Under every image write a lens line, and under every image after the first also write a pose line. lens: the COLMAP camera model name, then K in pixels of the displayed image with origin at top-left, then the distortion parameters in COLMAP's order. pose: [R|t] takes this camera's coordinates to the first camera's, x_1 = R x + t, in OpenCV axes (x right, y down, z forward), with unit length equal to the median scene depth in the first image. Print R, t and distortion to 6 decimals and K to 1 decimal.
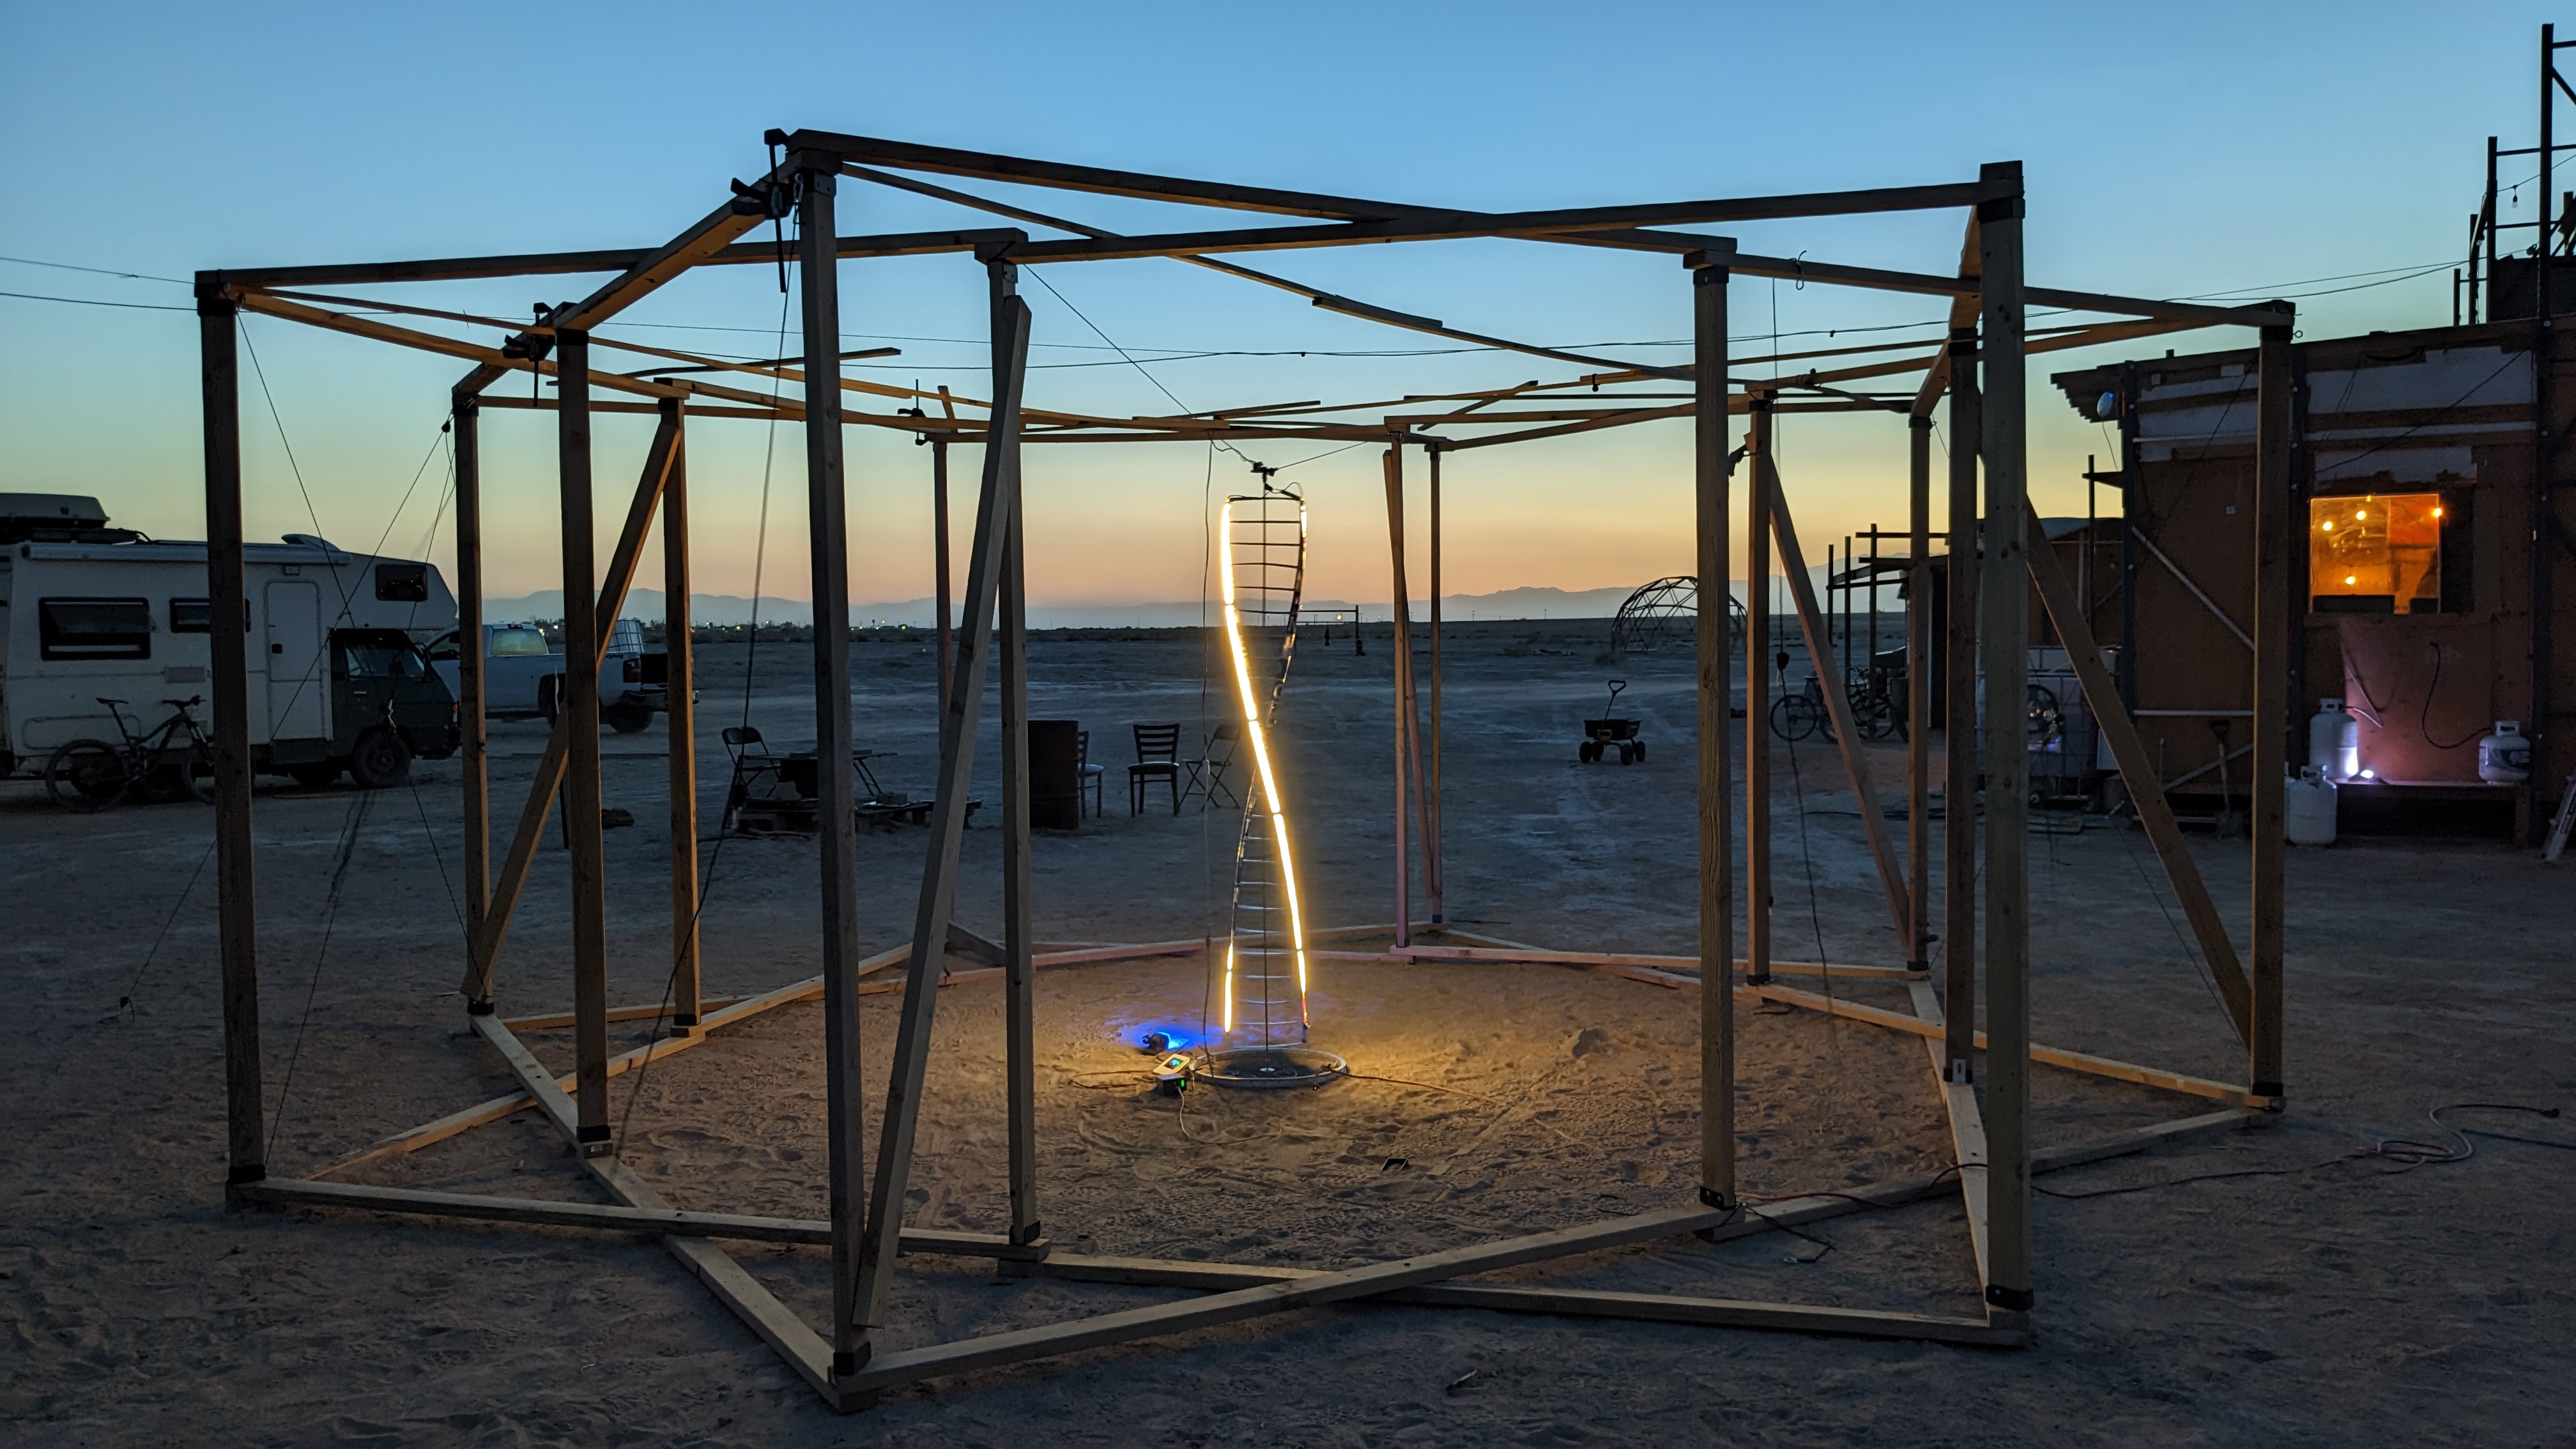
lens RADIAL K [[2061.5, 0, 1288.0], [0, 2061.5, 724.5], [0, 0, 1]] dist [-0.033549, -0.000757]
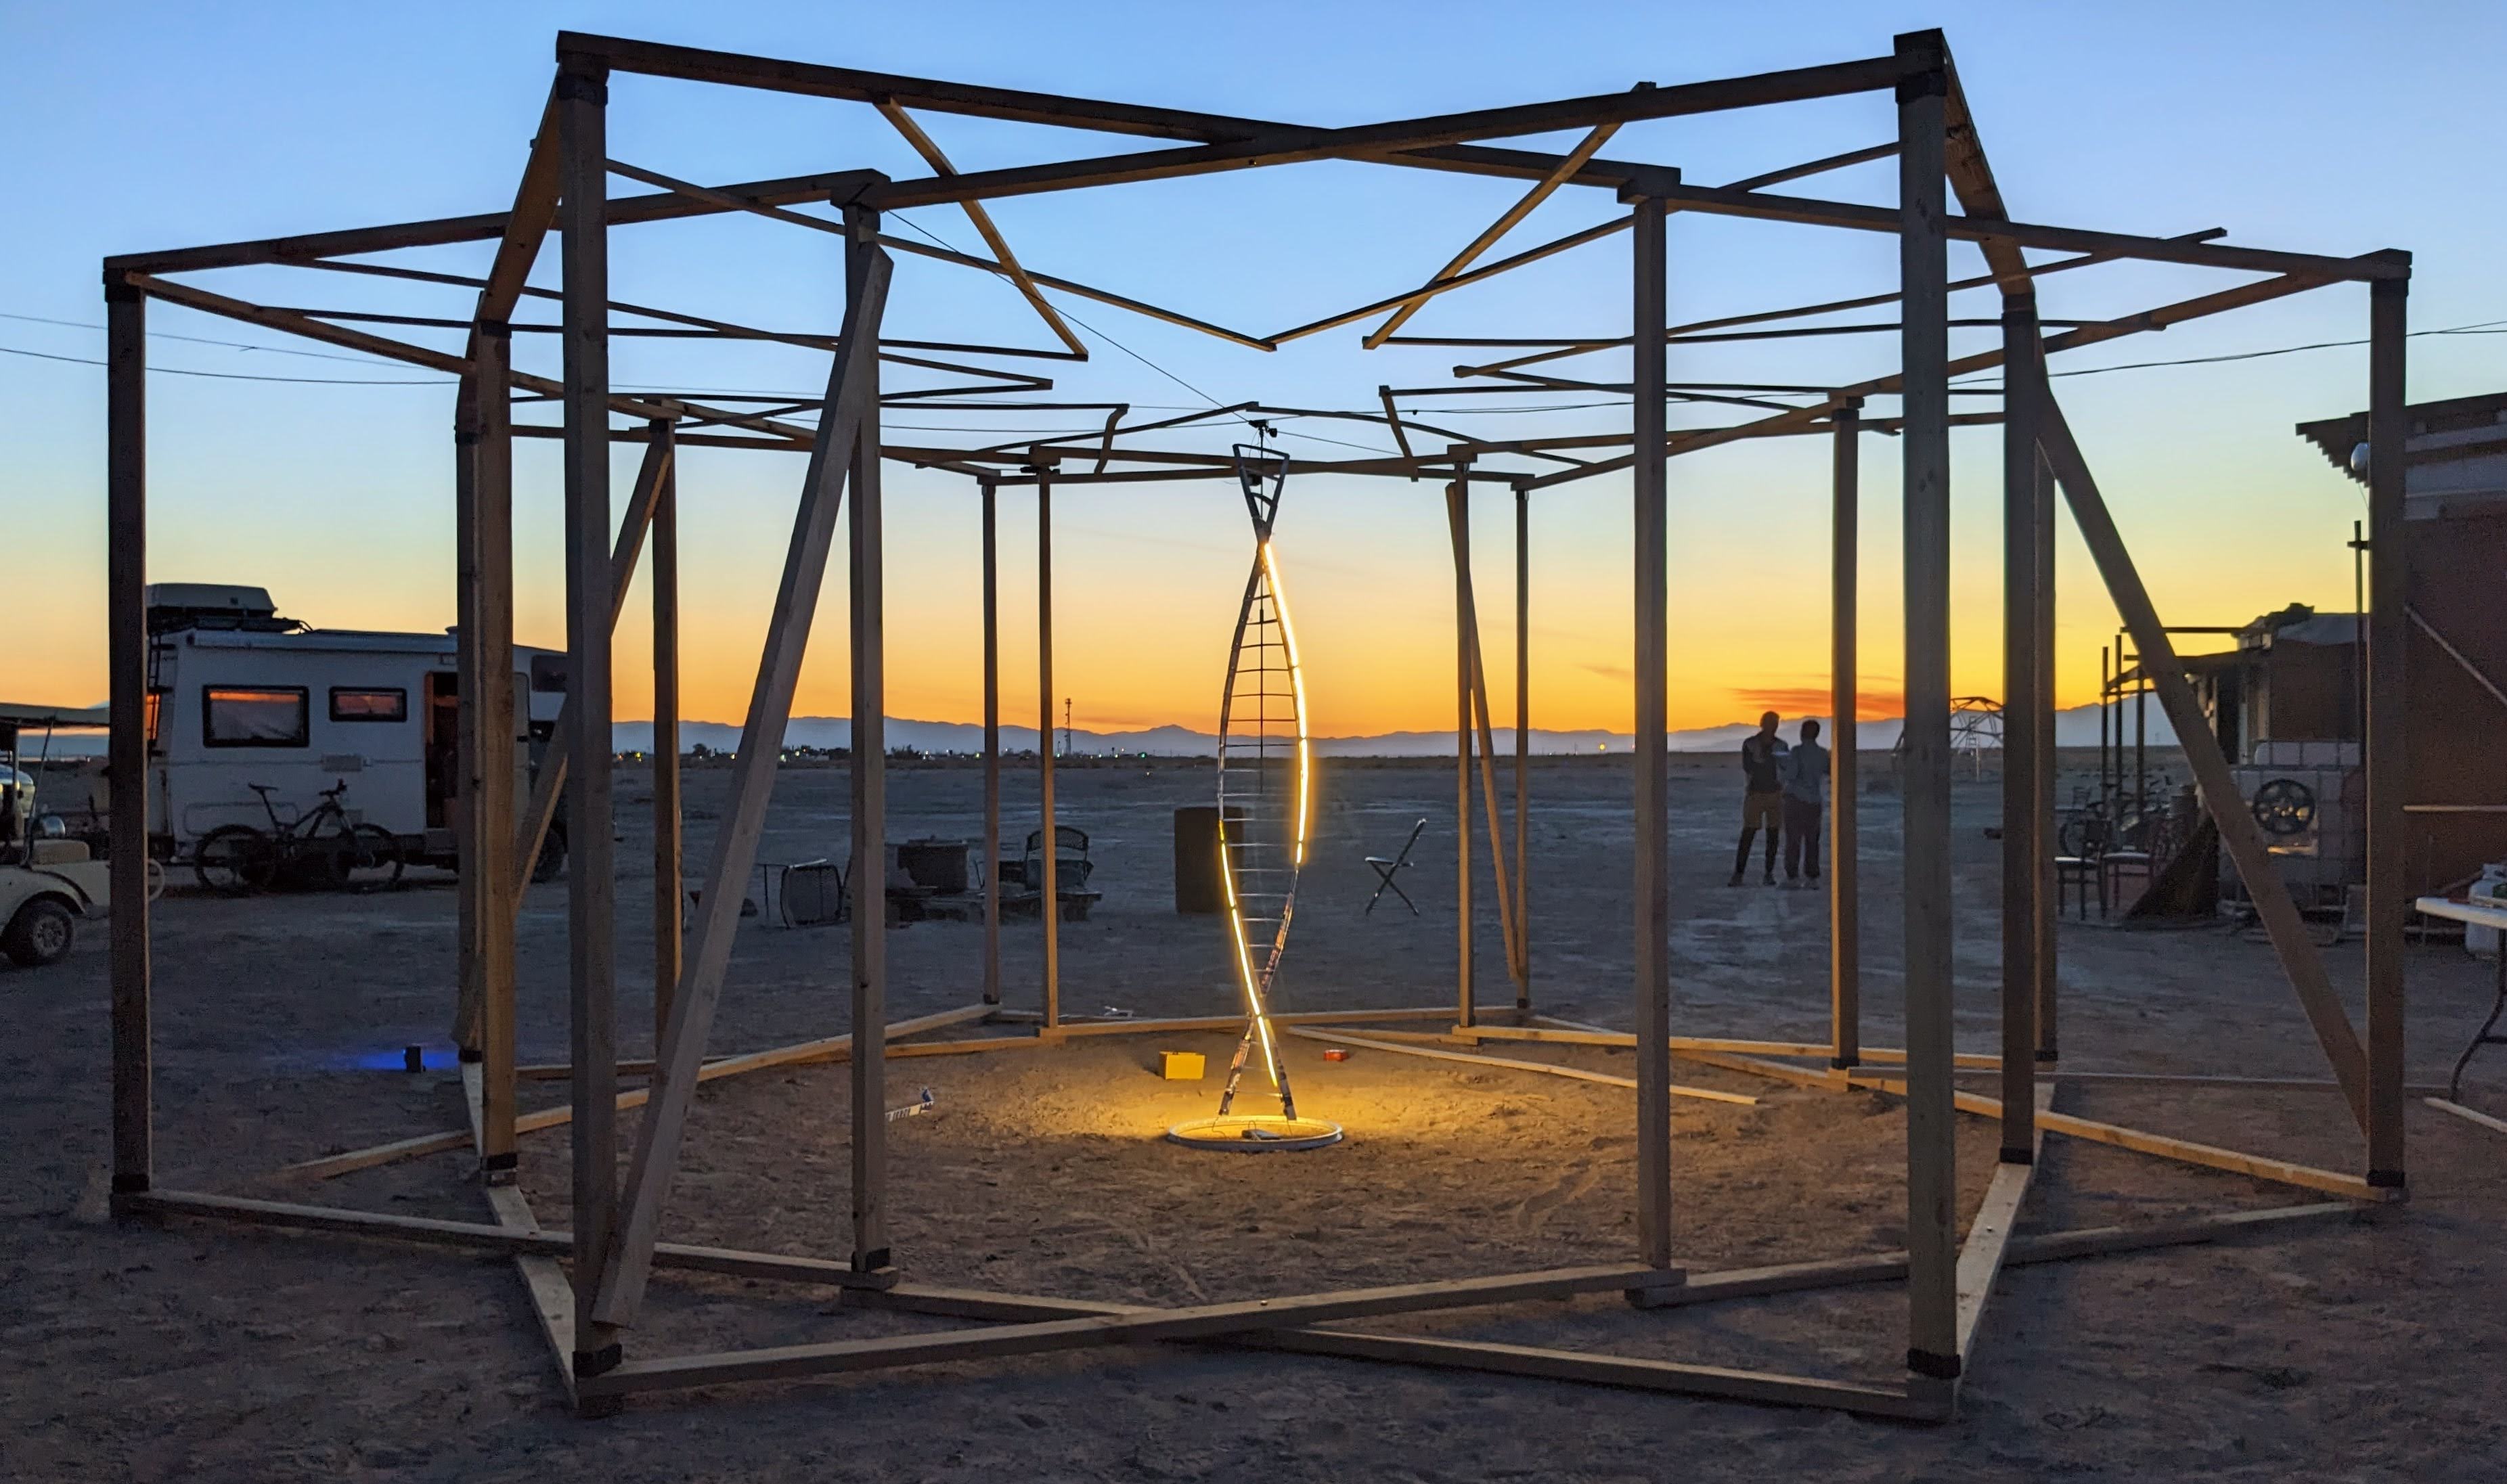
lens RADIAL K [[2175.3, 0, 1257.5], [0, 2175.3, 818.5], [0, 0, 1]] dist [0.031112, -0.130711]
pose [[0.990261, 0.009975, -0.138867, 0.141167], [-0.013031, 0.999692, -0.021112, 0.054605], [0.138614, 0.022716, 0.990086, 0.044493]]
